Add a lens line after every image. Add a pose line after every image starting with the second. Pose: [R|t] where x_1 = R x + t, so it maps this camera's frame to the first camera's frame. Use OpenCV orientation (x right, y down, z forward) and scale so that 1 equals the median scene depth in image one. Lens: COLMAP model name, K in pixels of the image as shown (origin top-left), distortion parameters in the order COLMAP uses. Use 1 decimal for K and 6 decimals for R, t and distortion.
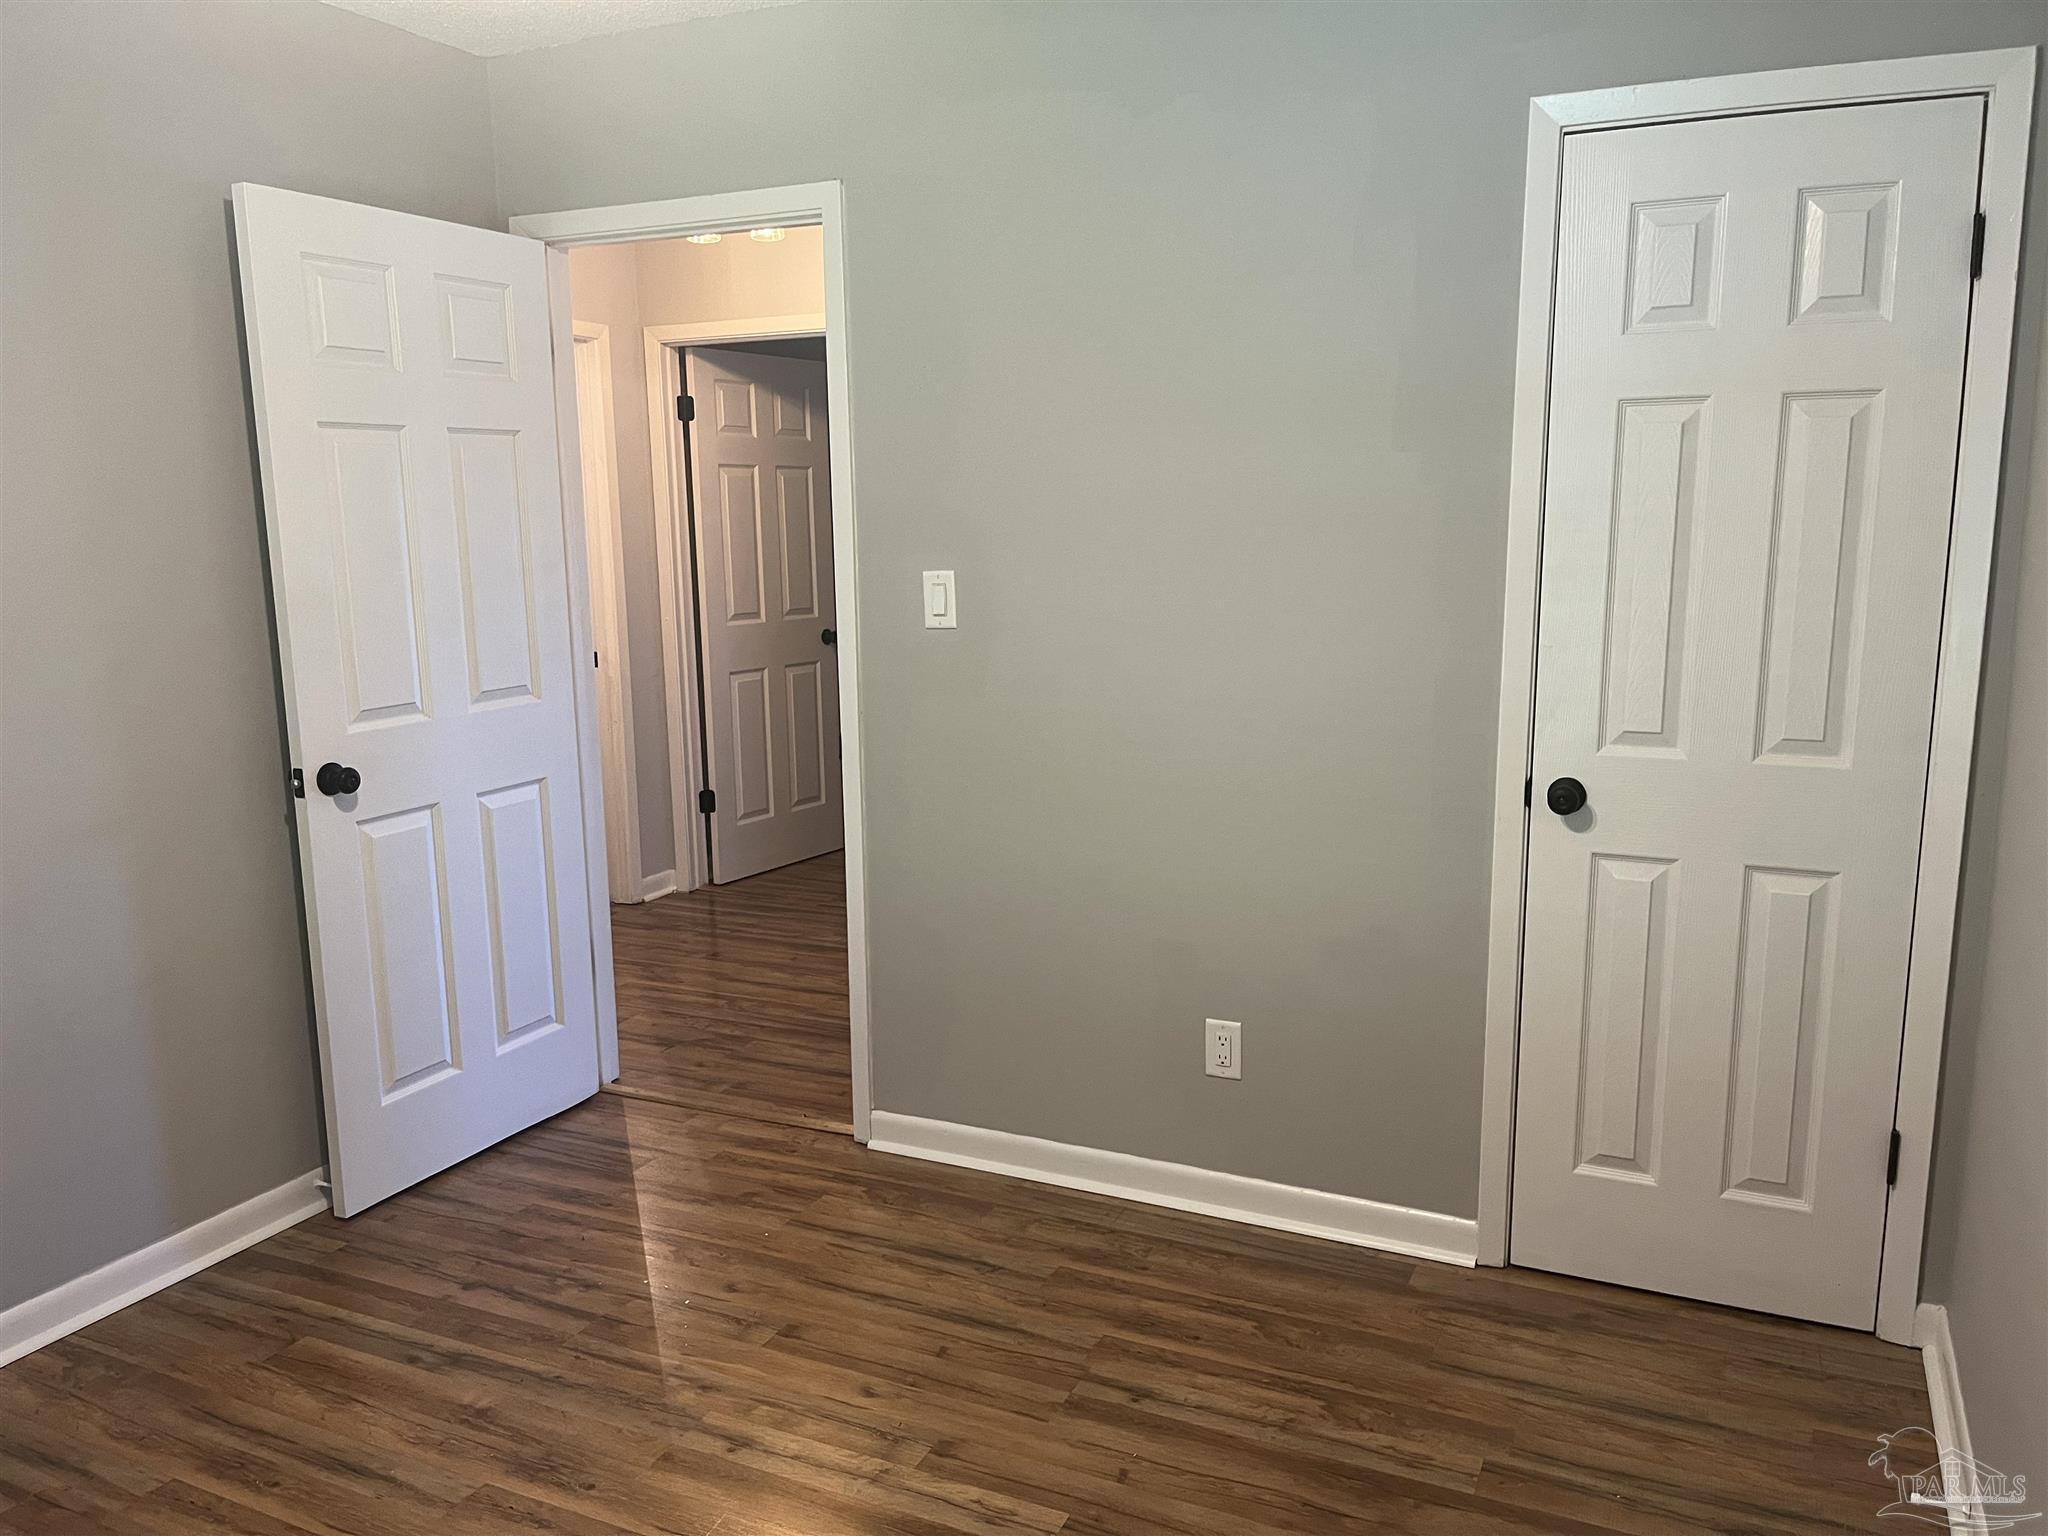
lens RADIAL K [[1558.8, 0, 993.5], [0, 1558.8, 806.8], [0, 0, 1]] dist [0.049595, -0.053531]
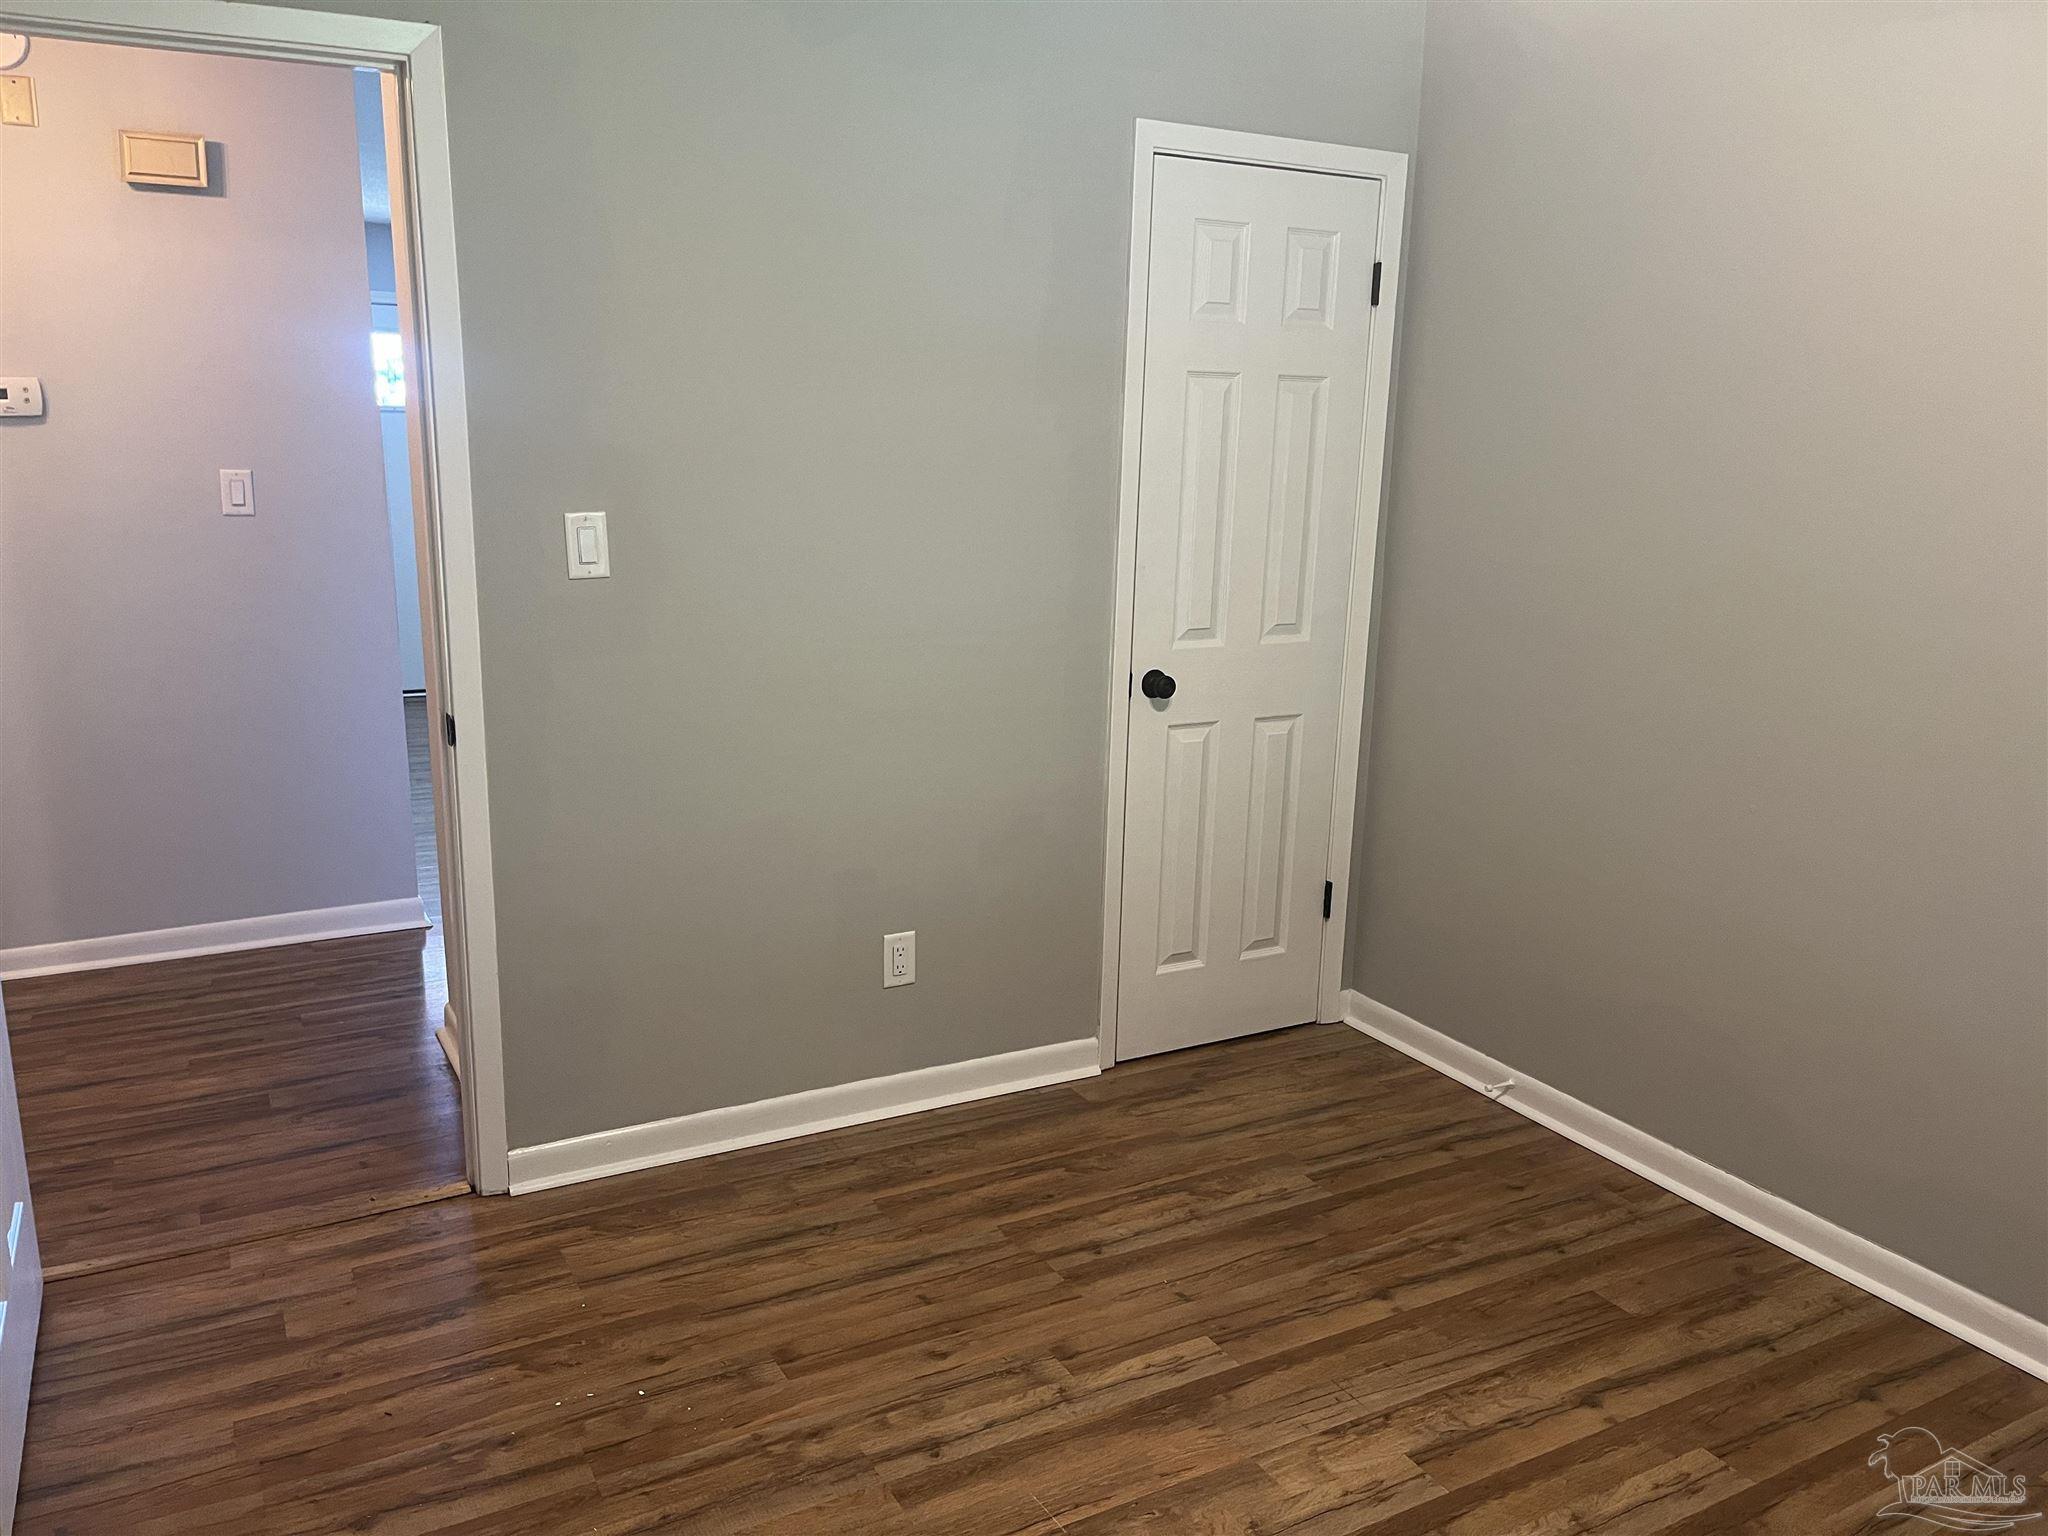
lens RADIAL K [[1558.8, 0, 1029.5], [0, 1558.8, 773.0], [0, 0, 1]] dist [0.049595, -0.053531]
pose [[0.581184, -0.148652, 0.800080, -0.702012], [0.129248, 0.987556, 0.089598, -0.059855], [-0.803443, 0.051336, 0.593164, 0.320466]]
